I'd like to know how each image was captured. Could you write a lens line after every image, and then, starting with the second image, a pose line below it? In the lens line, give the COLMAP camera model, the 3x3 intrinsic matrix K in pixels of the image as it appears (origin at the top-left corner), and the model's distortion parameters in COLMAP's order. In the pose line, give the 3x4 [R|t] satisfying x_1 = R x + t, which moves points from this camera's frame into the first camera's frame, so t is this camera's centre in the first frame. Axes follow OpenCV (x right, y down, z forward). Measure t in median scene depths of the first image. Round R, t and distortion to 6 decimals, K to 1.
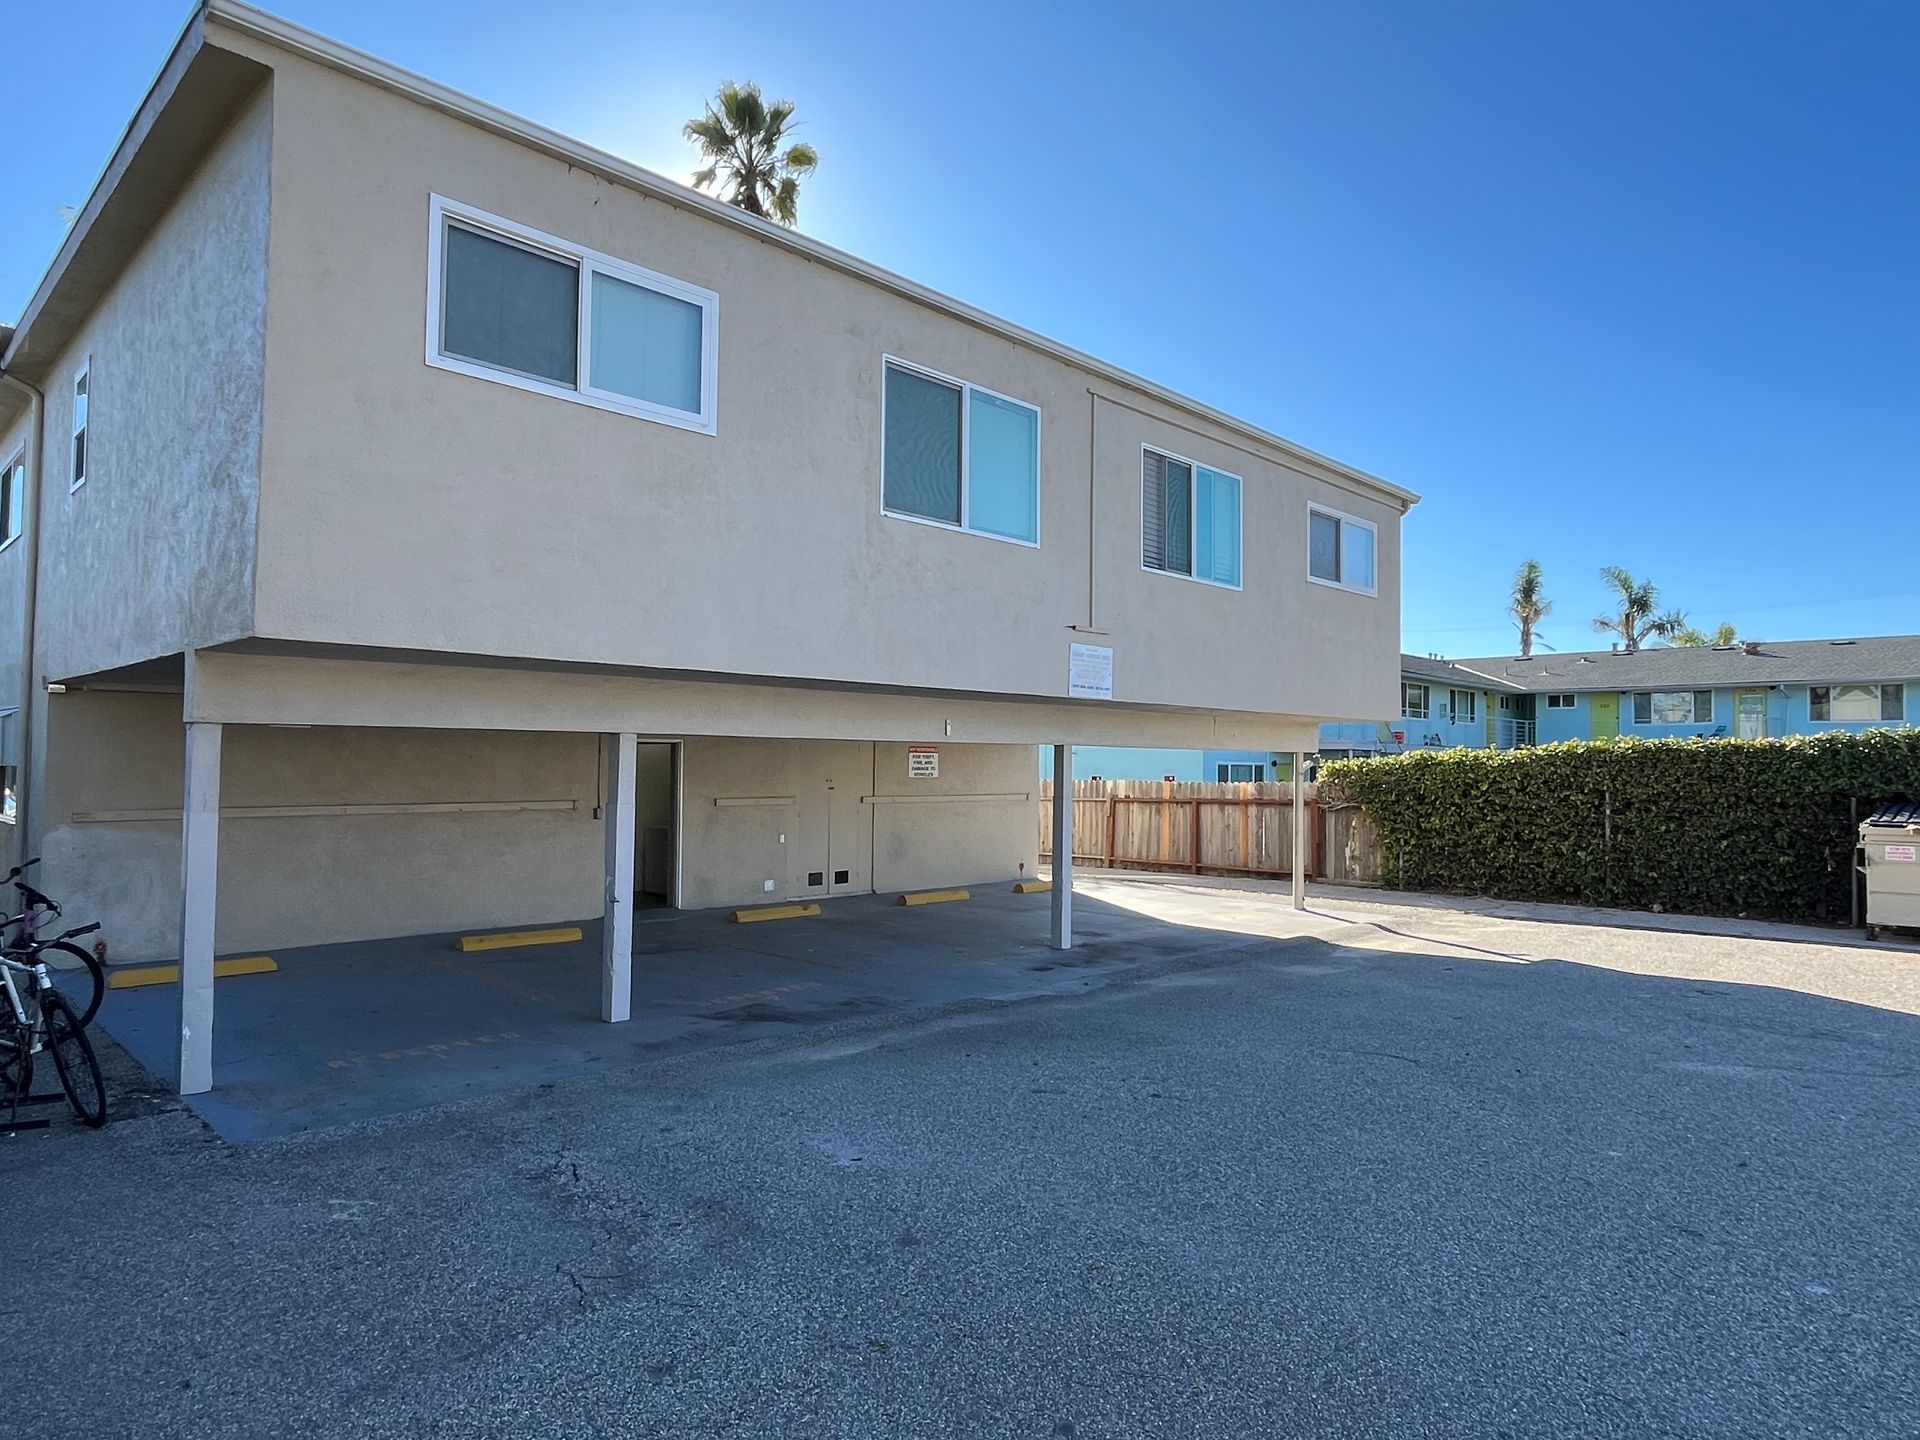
lens RADIAL K [[1162.7, 0, 954.7], [0, 1162.7, 718.5], [0, 0, 1]] dist [-0.003503, -0.003400]
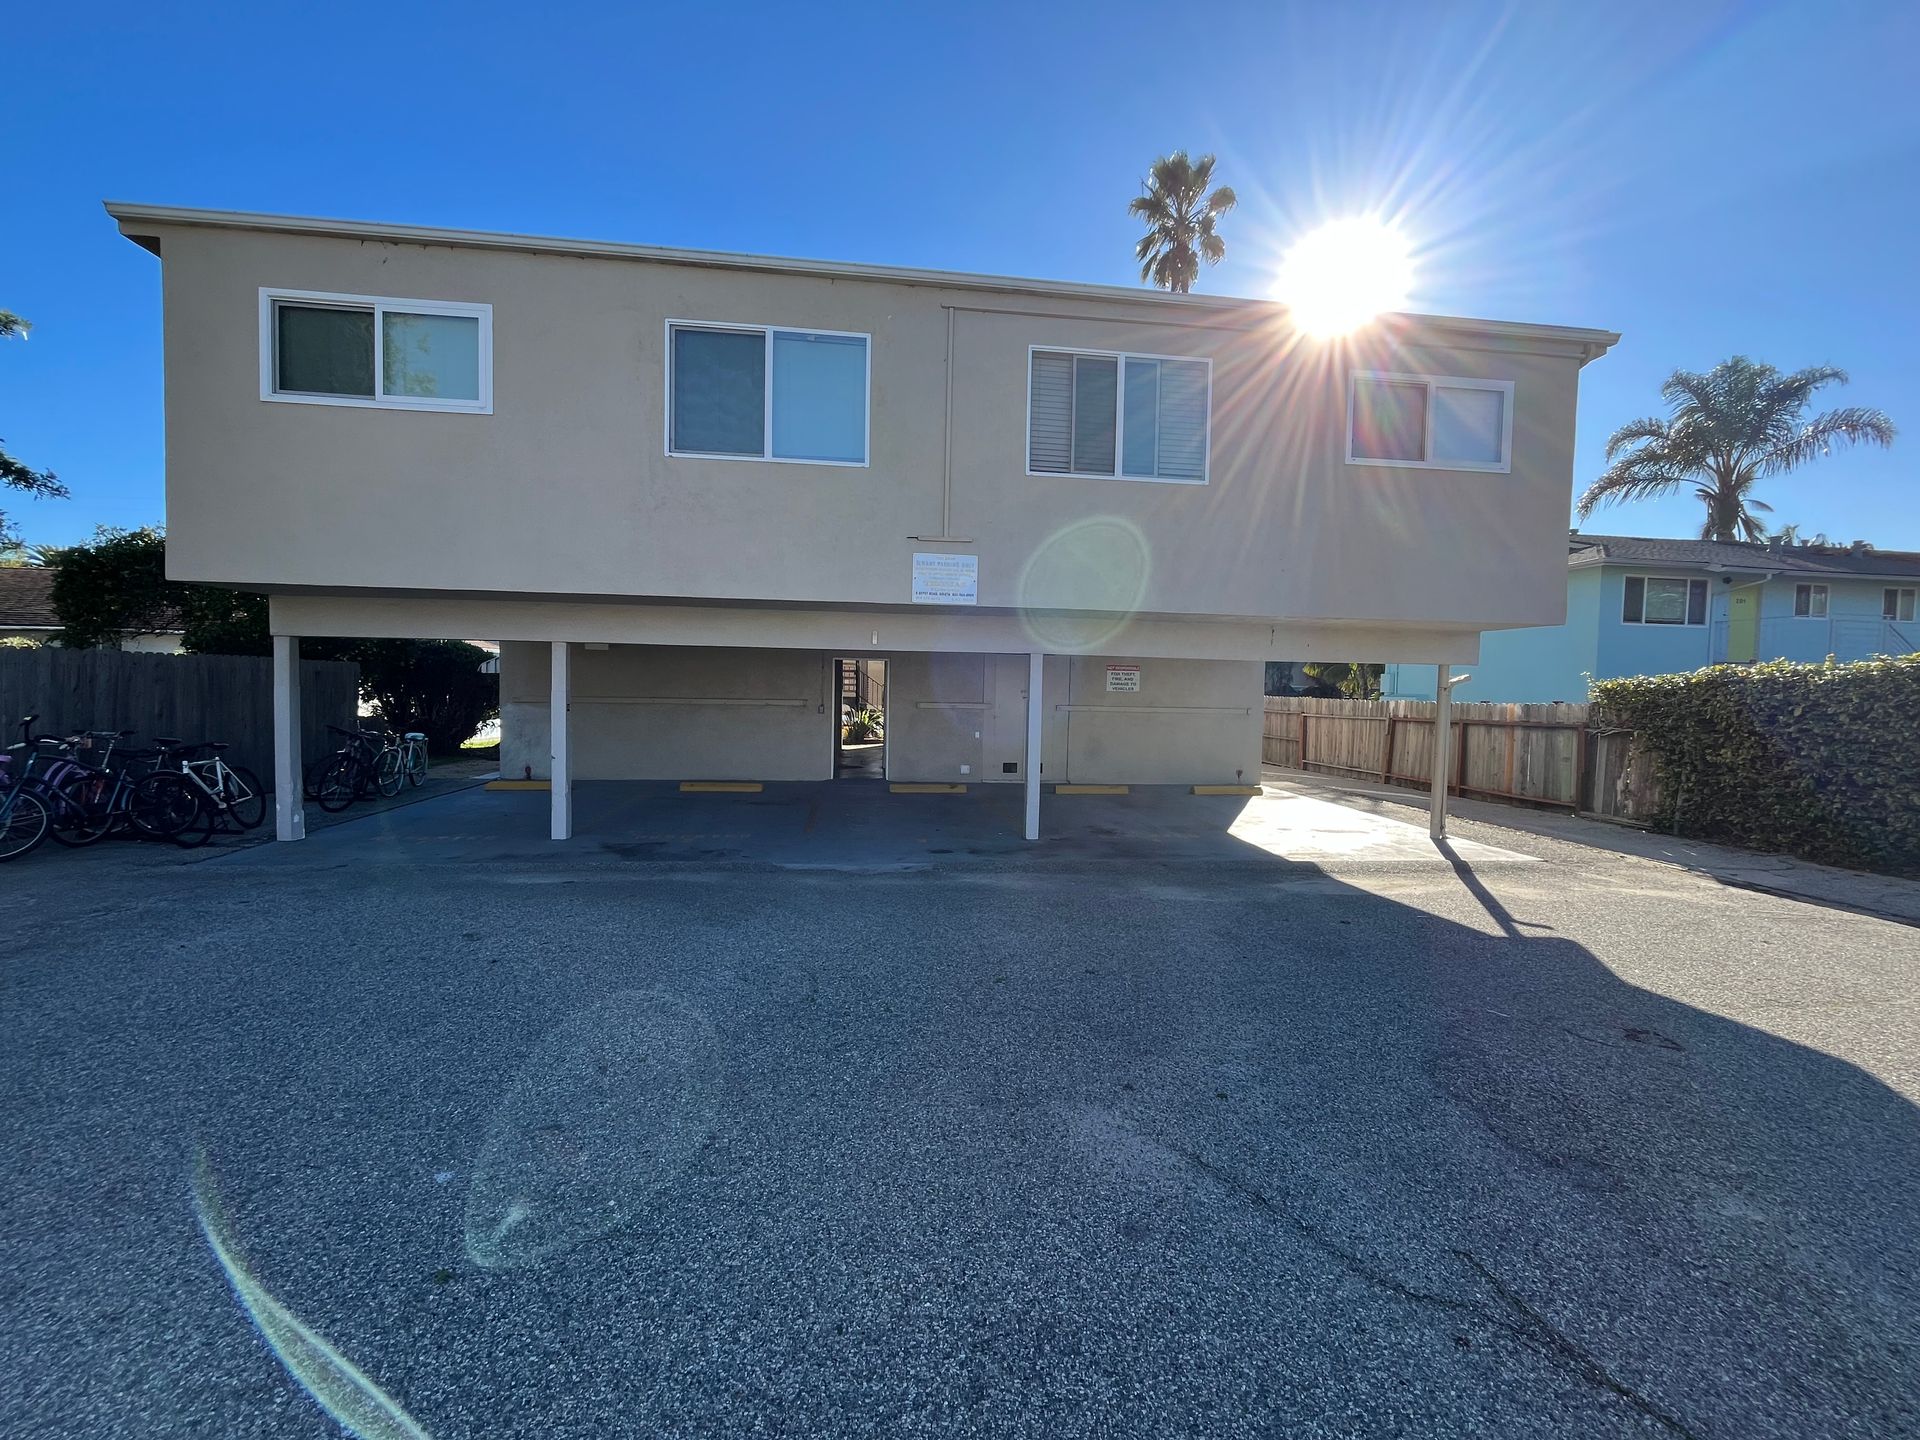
lens RADIAL K [[784.4, 0, 968.7], [0, 784.4, 717.8], [0, 0, 1]] dist [-0.004338, -0.000256]
pose [[0.781884, 0.030715, -0.622666, 0.347454], [0.011736, 0.997883, 0.063961, 0.024110], [0.623313, -0.057317, 0.779869, 0.268838]]
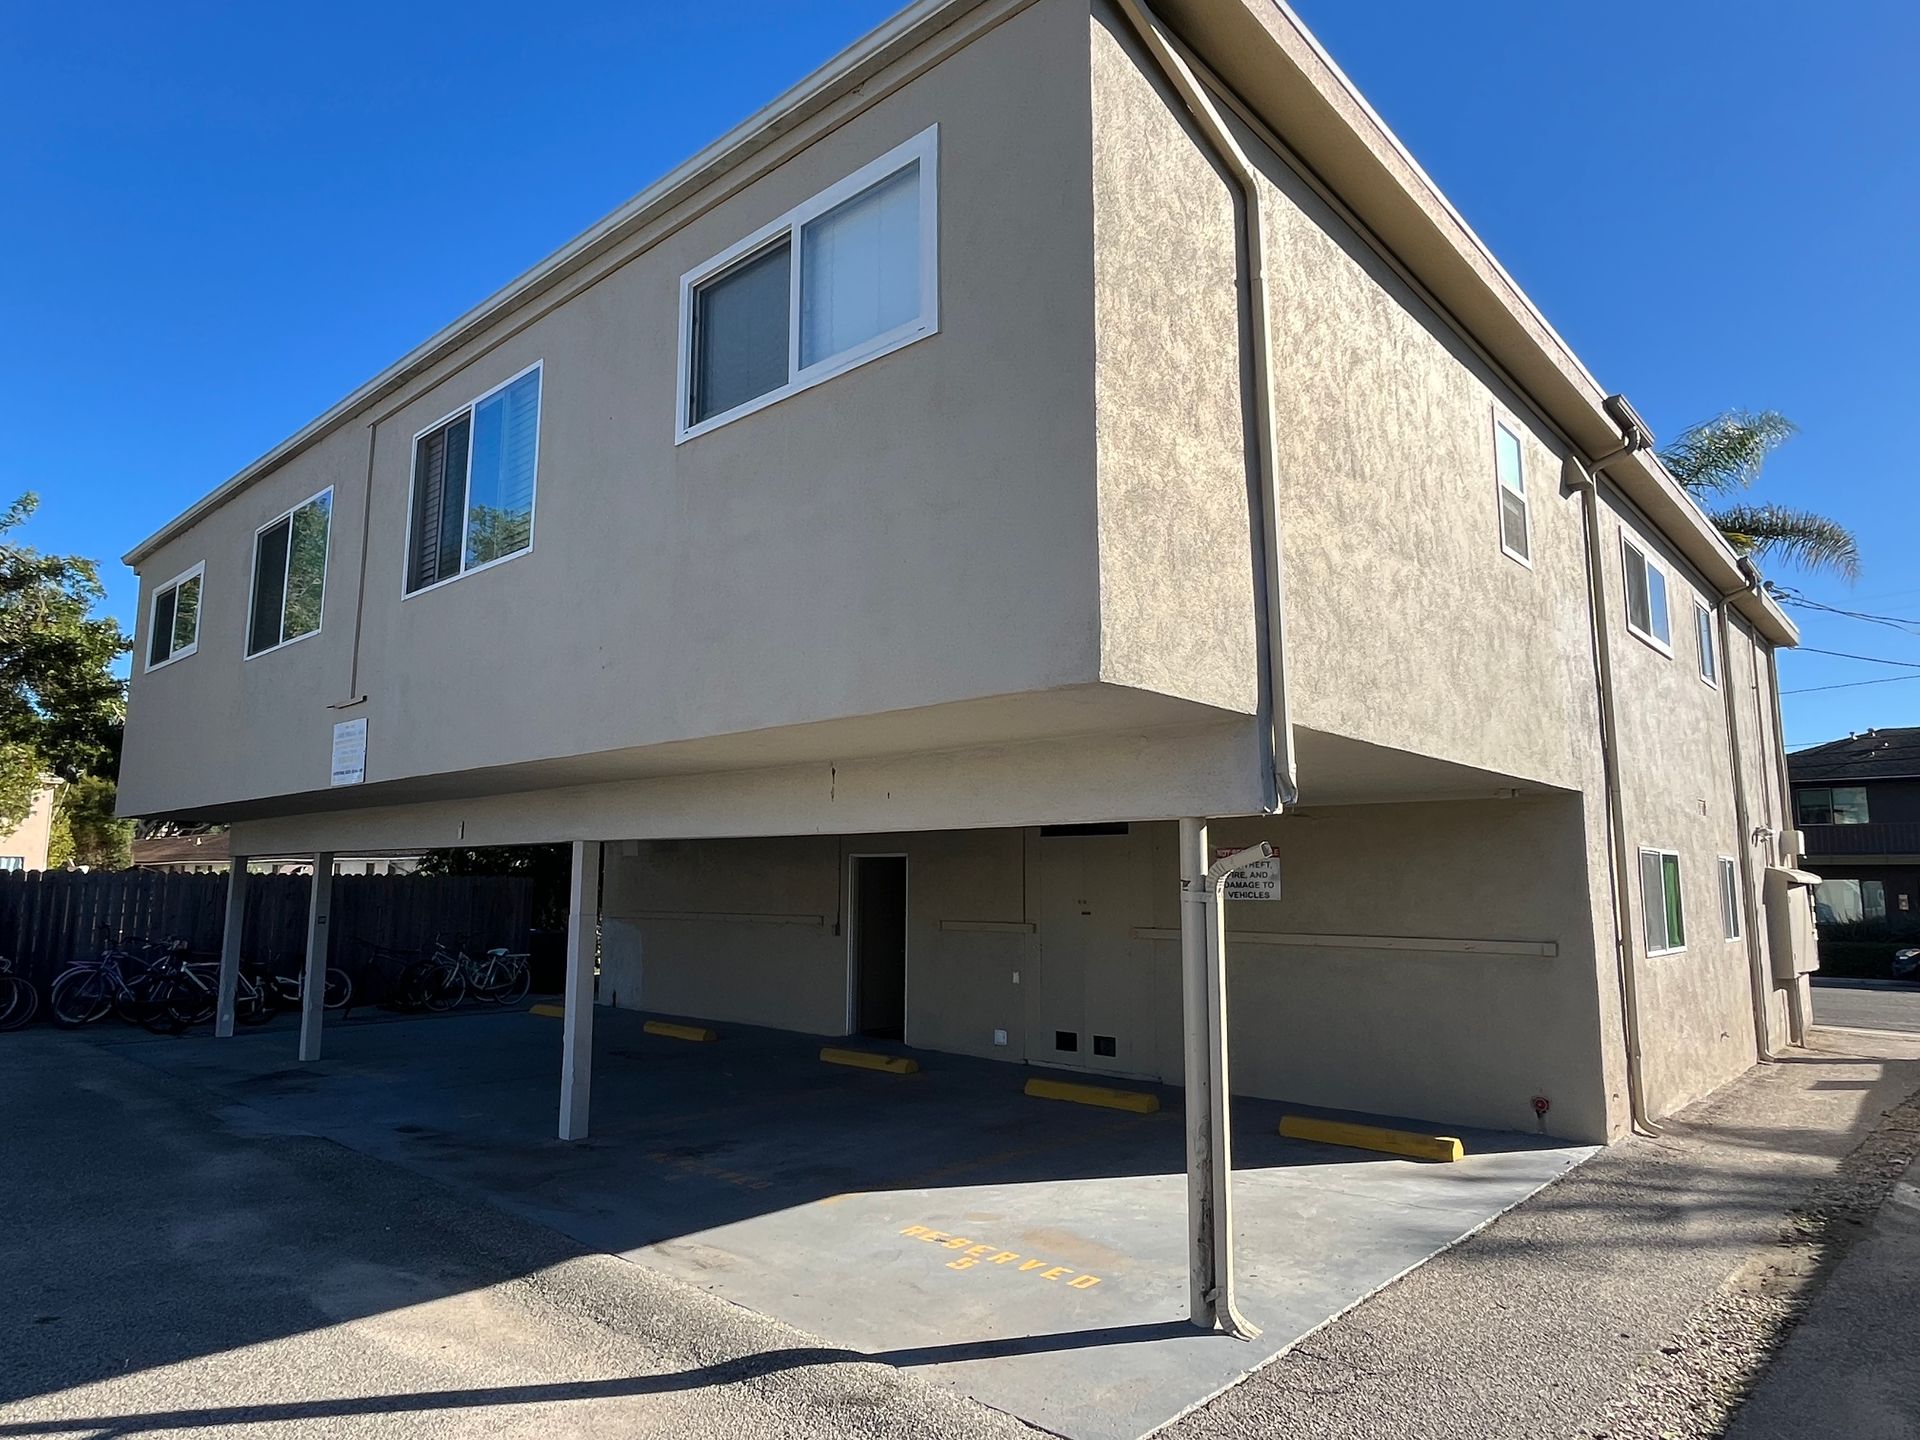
lens RADIAL K [[1162.7, 0, 960.7], [0, 1162.7, 724.1], [0, 0, 1]] dist [-0.003503, -0.003400]
pose [[0.041836, -0.145828, -0.988425, 0.548972], [0.034135, 0.988922, -0.144456, 0.042389], [0.998541, -0.027697, 0.046350, 0.822308]]
